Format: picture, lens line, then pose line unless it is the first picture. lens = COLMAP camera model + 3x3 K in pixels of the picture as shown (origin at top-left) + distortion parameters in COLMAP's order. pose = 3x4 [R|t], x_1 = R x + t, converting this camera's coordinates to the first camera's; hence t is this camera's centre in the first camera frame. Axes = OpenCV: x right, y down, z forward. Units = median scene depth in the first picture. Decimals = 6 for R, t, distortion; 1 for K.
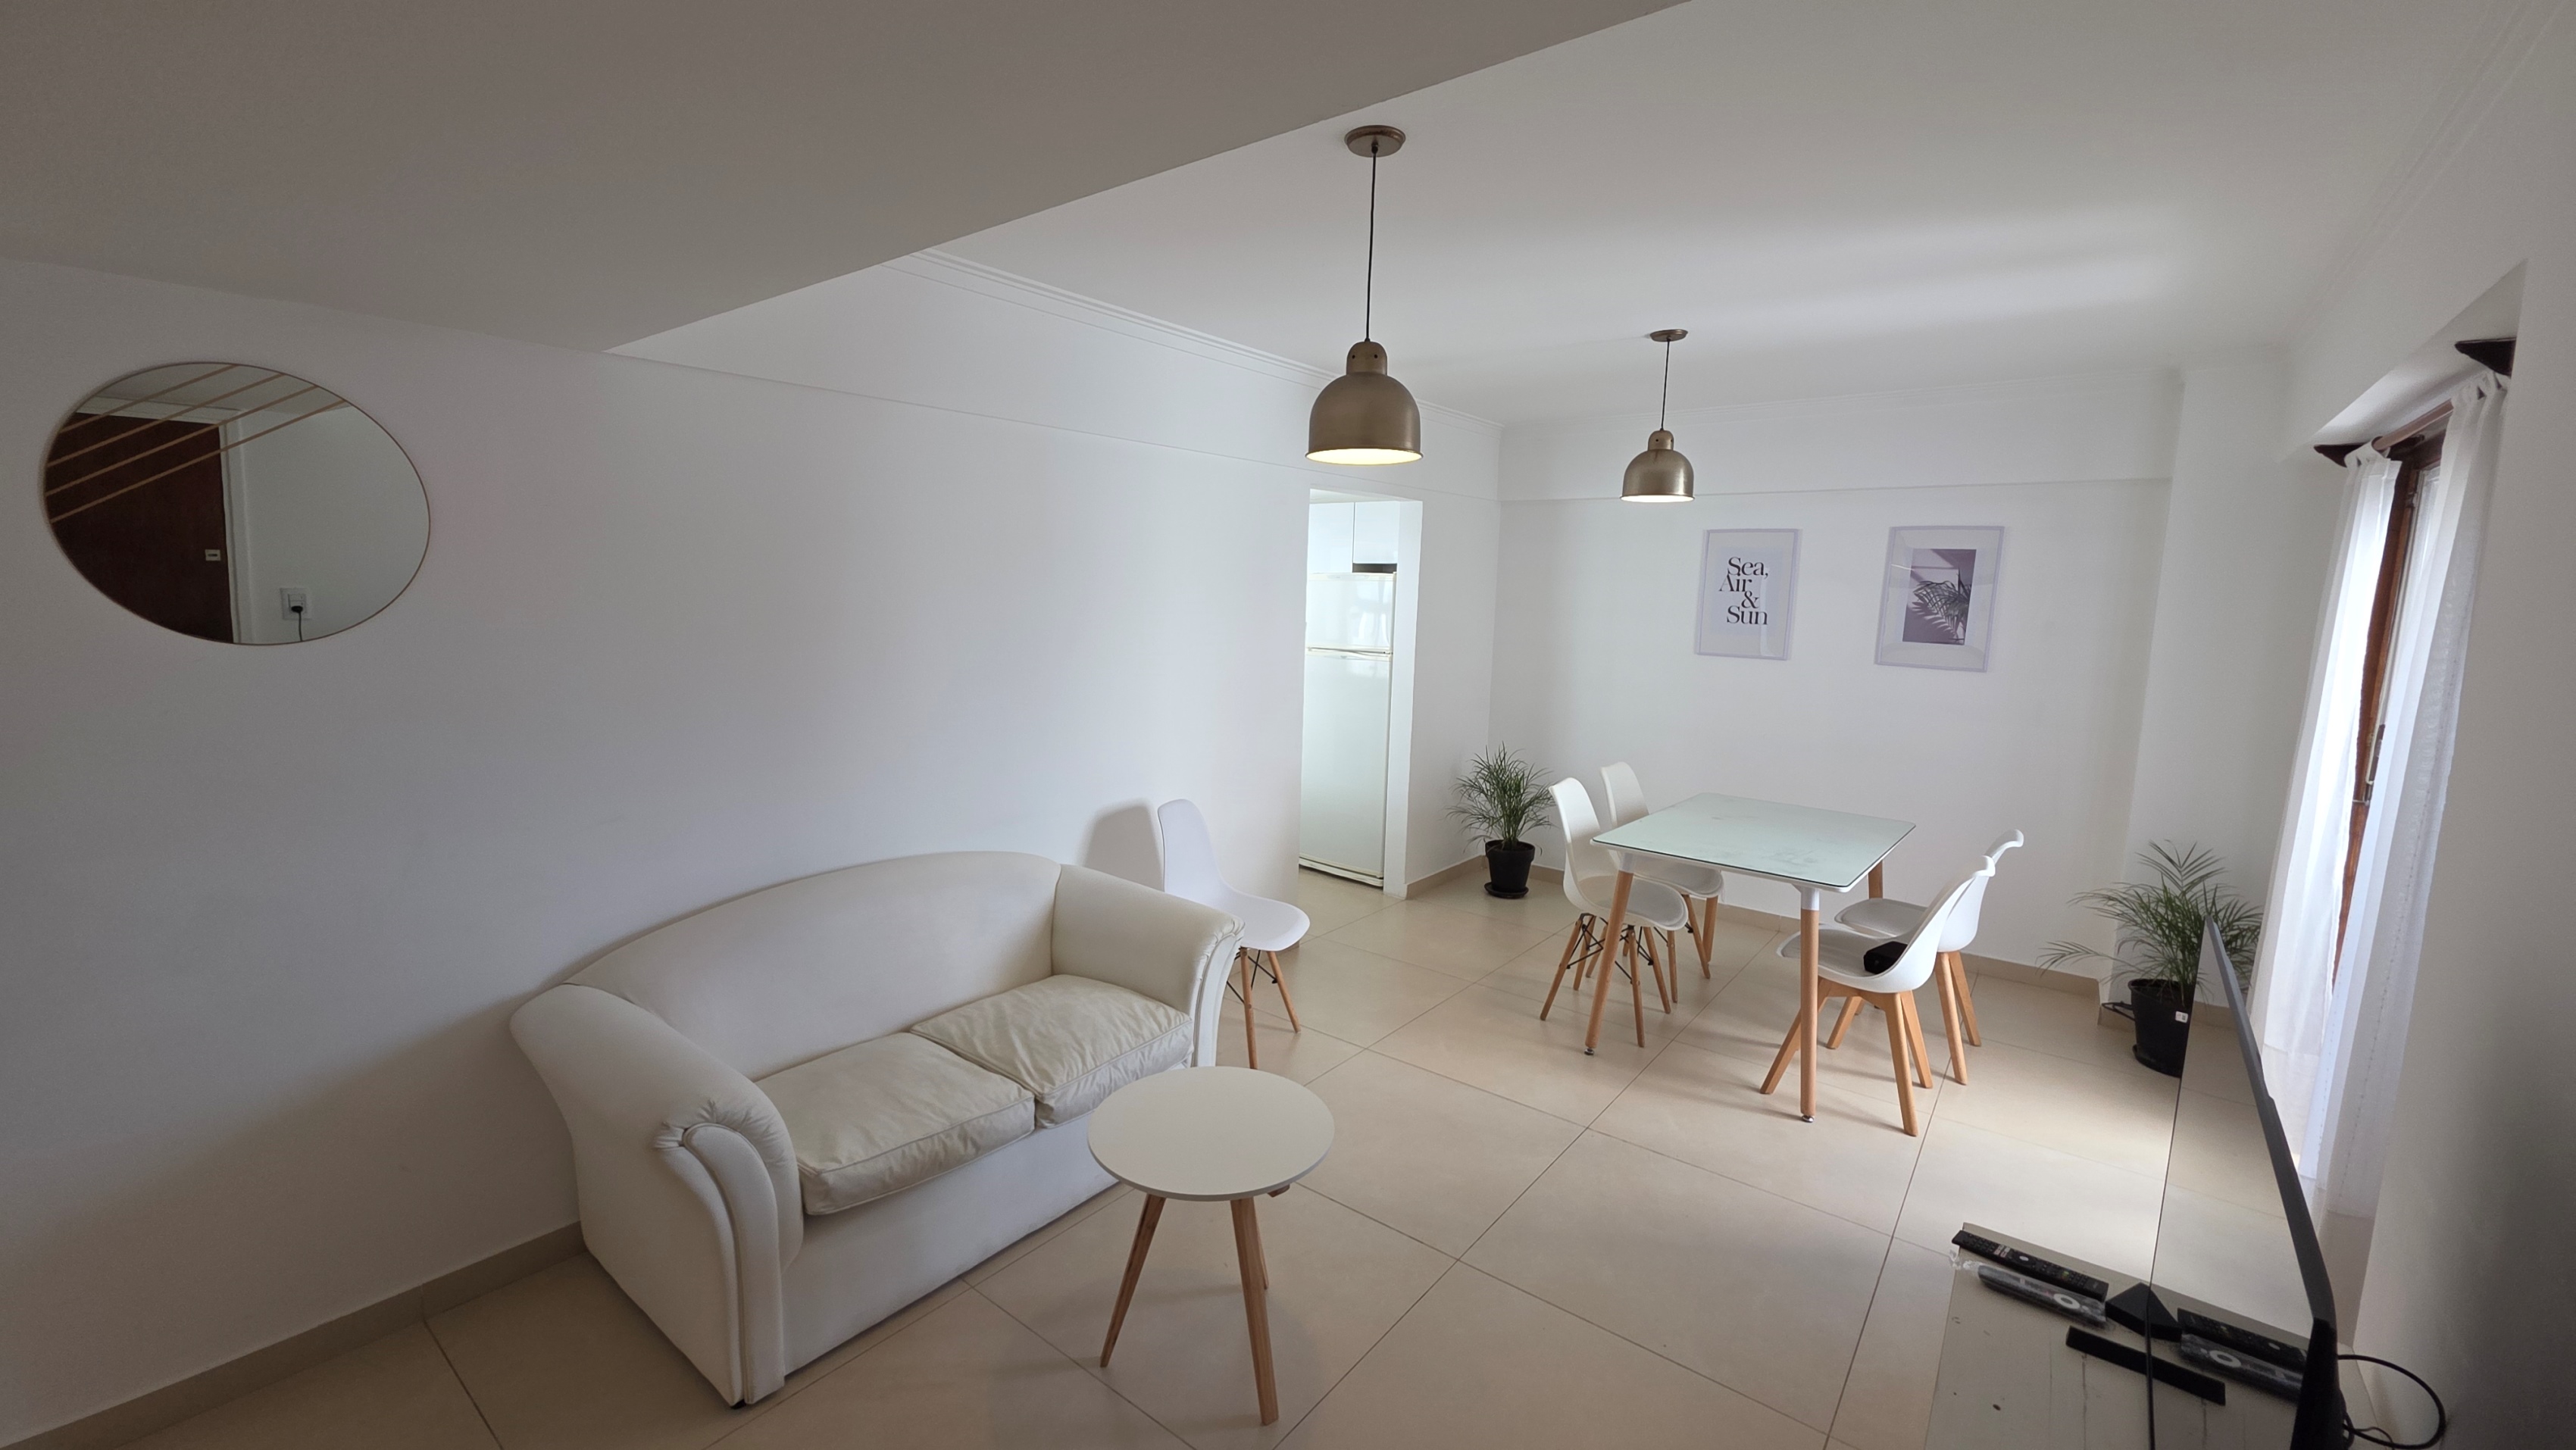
lens RADIAL K [[1034.4, 0, 1285.9], [0, 1034.4, 717.5], [0, 0, 1]] dist [0.006523, -0.000773]
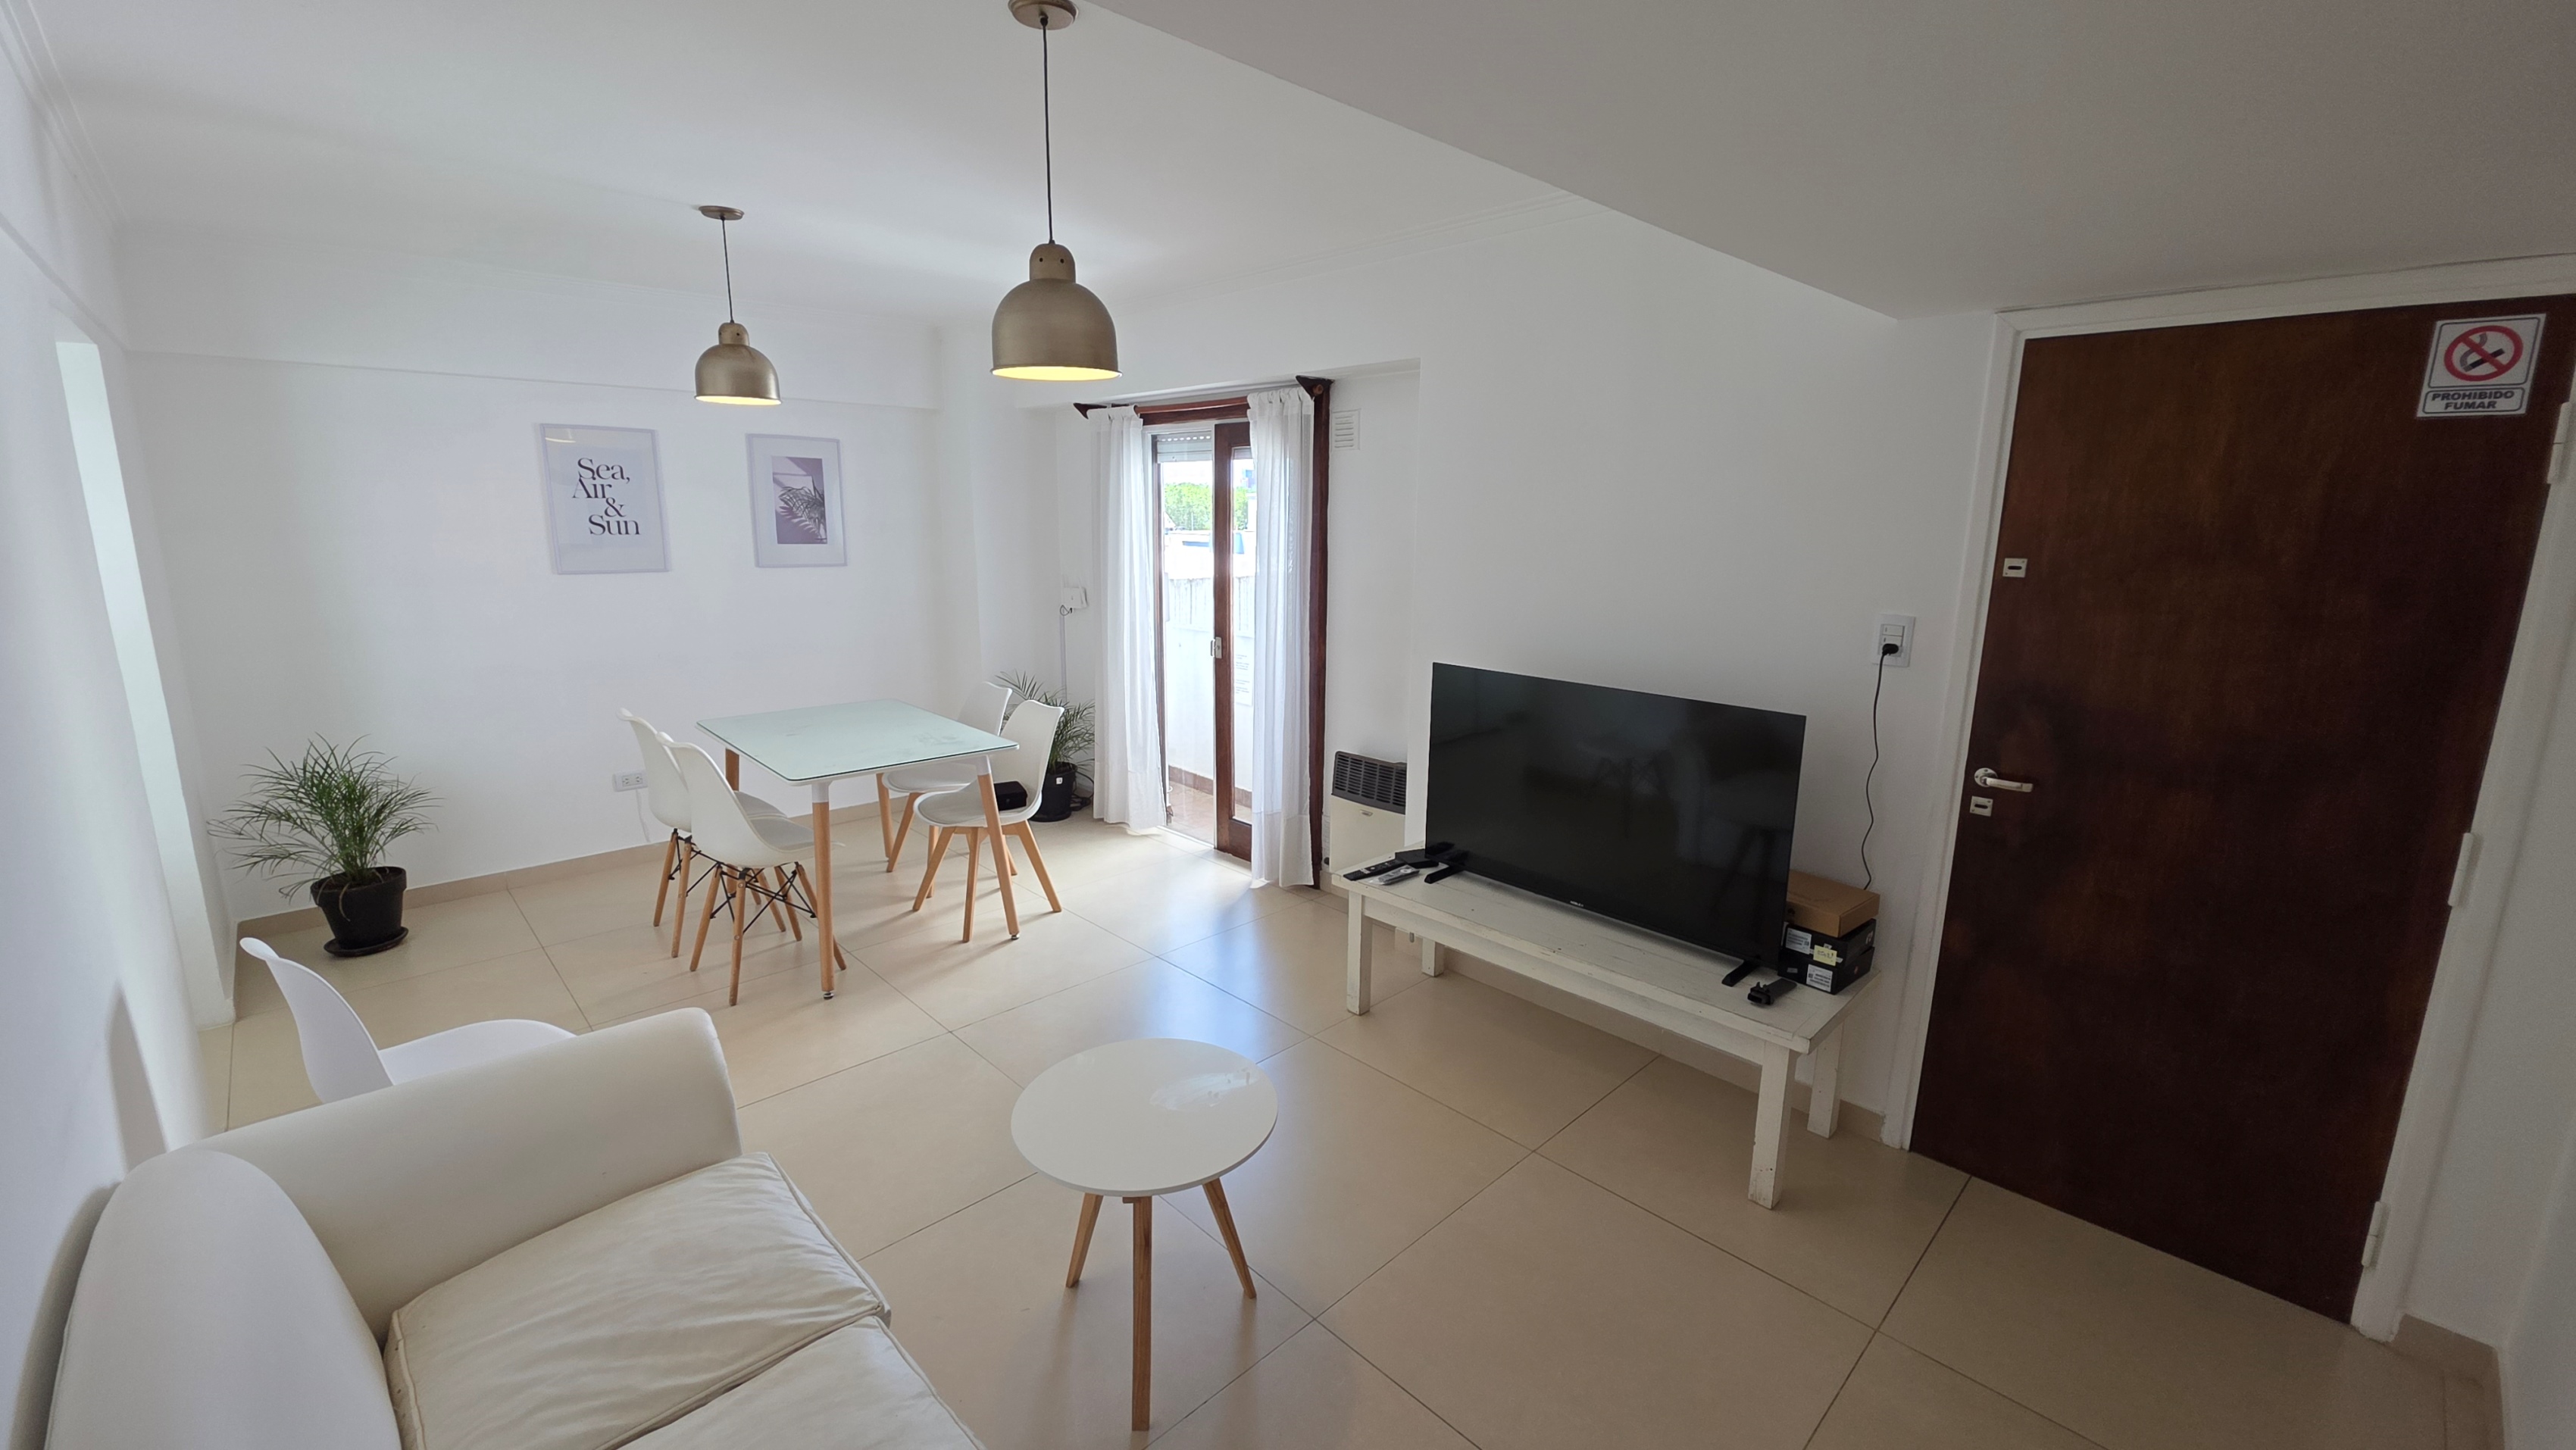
lens RADIAL K [[1034.4, 0, 1292.0], [0, 1034.4, 717.7], [0, 0, 1]] dist [0.006523, -0.000773]
pose [[0.127662, -0.223011, 0.966420, -0.424072], [0.119514, 0.970752, 0.208223, -0.059943], [-0.984591, 0.088919, 0.150582, 0.339048]]
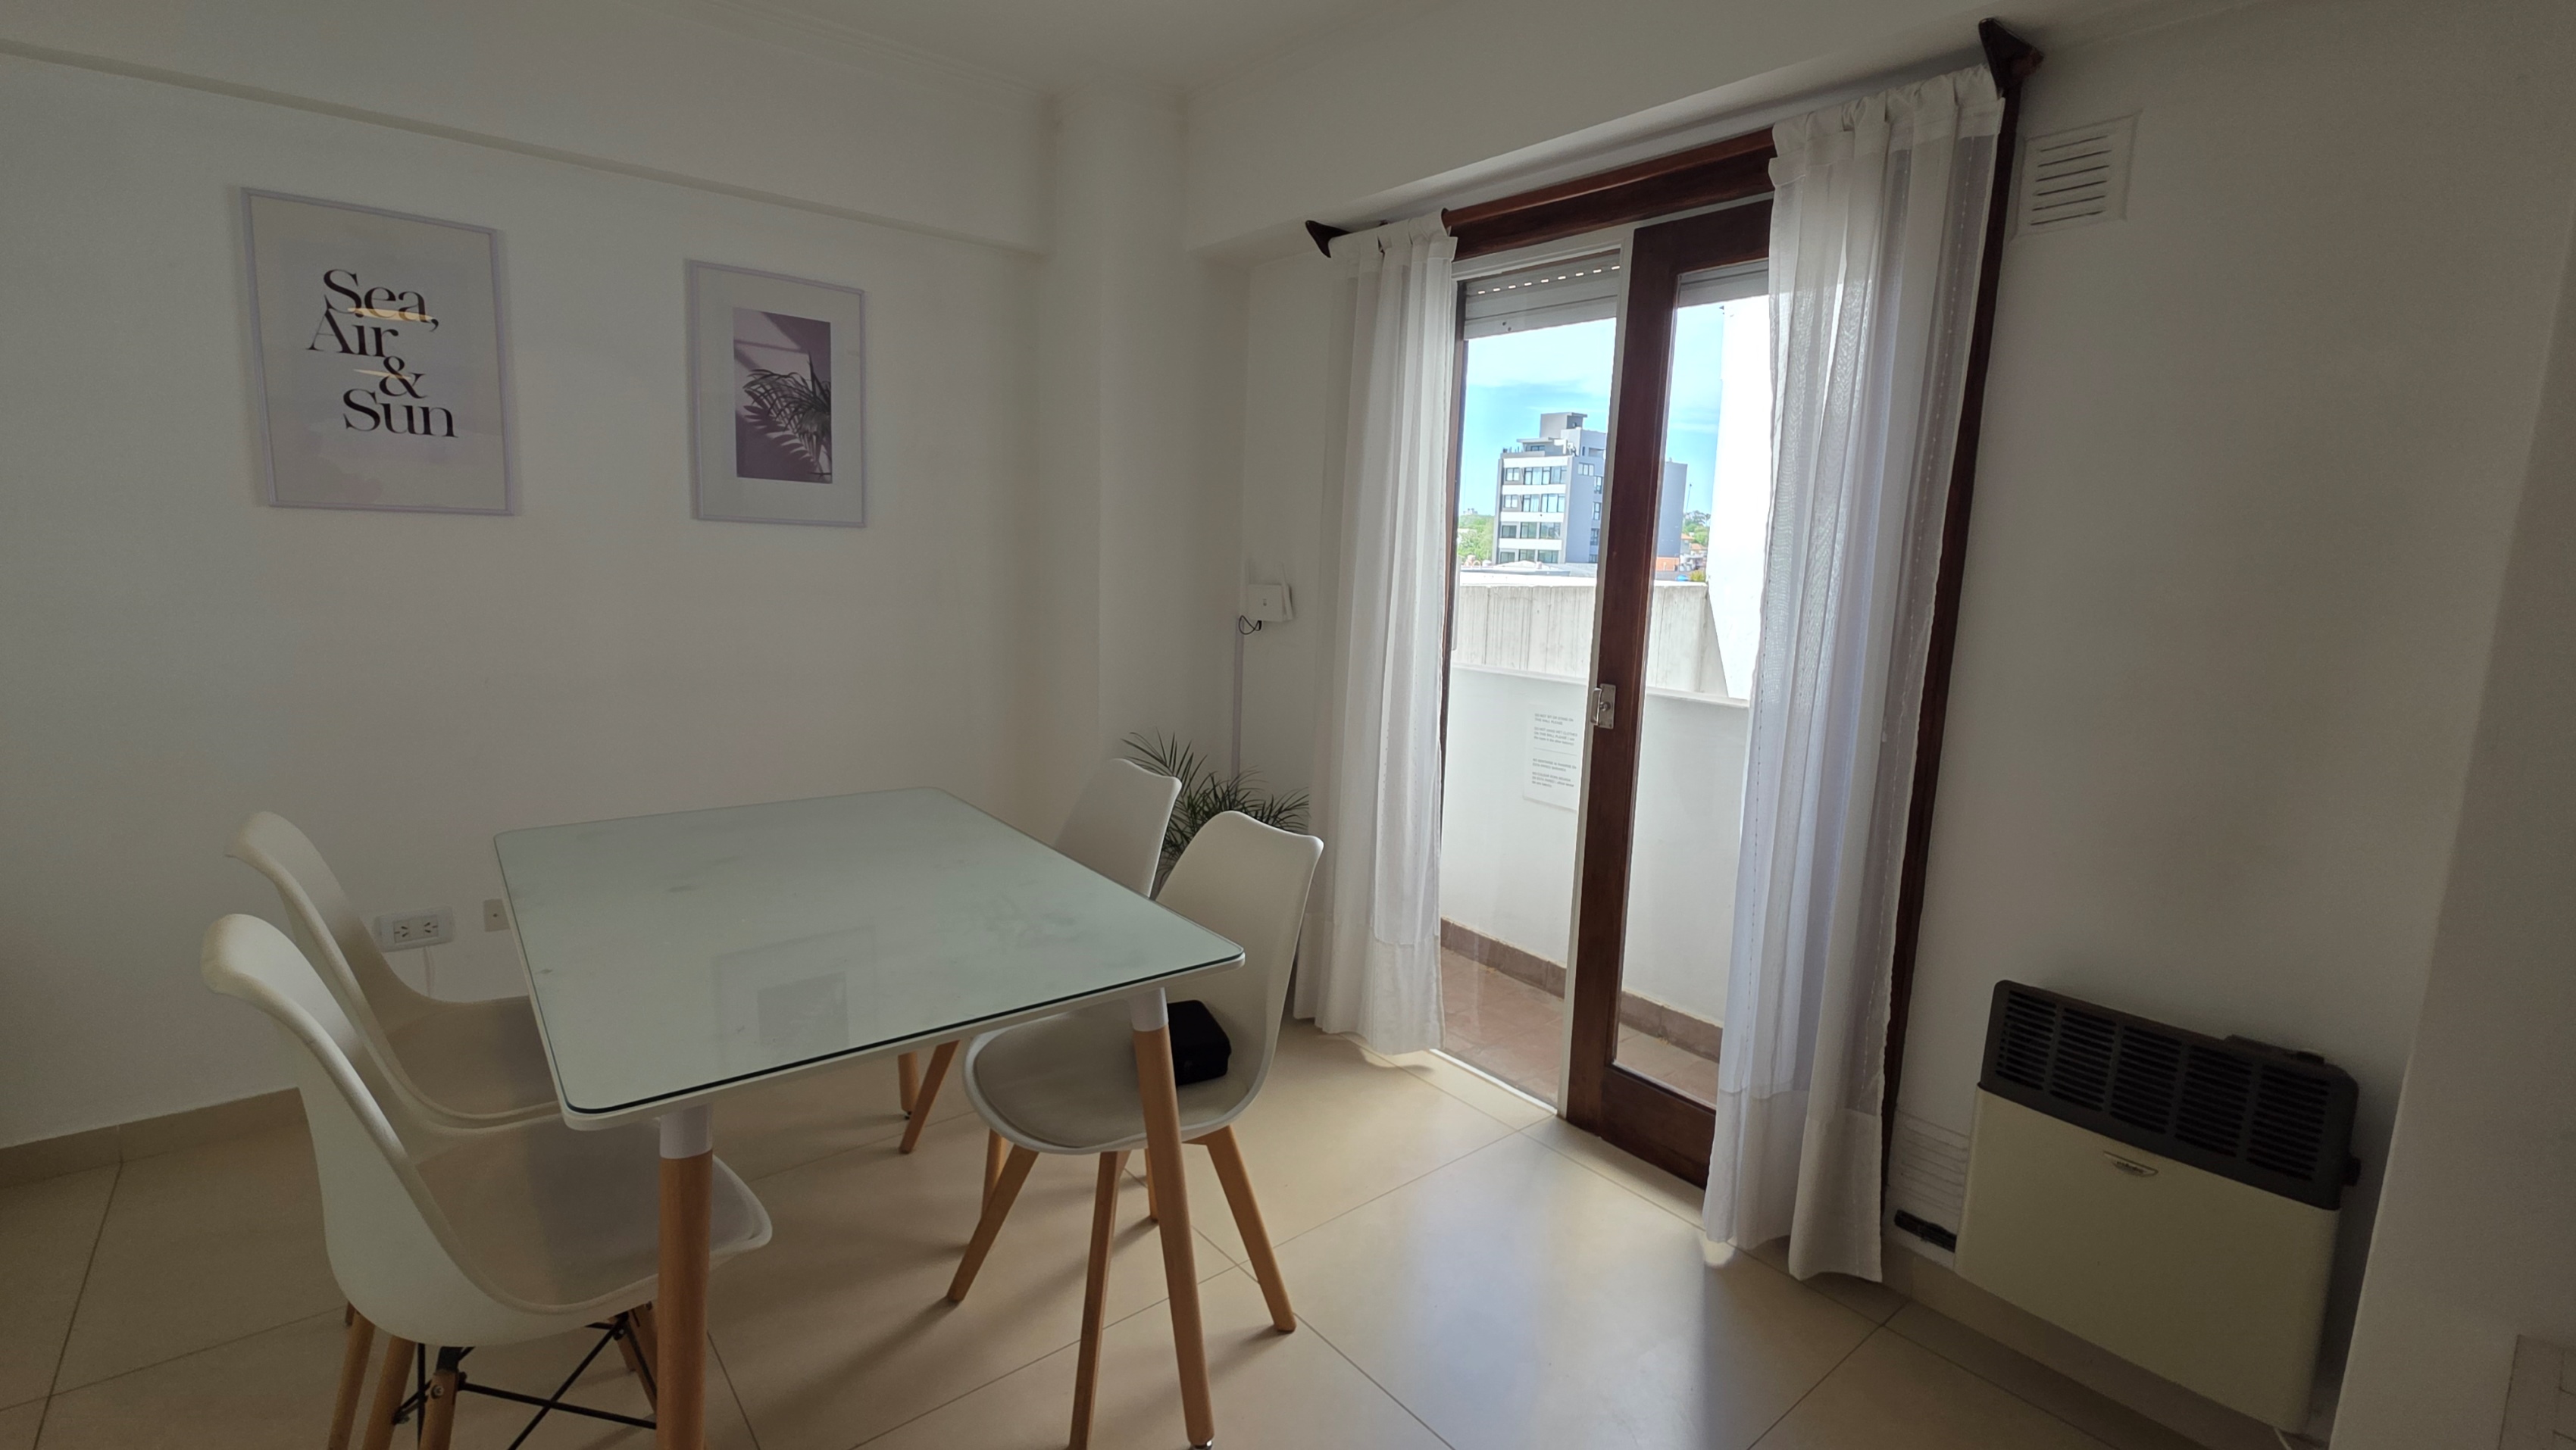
lens RADIAL K [[1122.5, 0, 1288.1], [0, 1122.5, 716.8], [0, 0, 1]] dist [-0.004104, -0.000330]
pose [[0.203679, -0.171642, 0.963874, 0.048779], [0.094794, 0.983344, 0.155078, -0.011565], [-0.974438, 0.059784, 0.216557, 0.599973]]
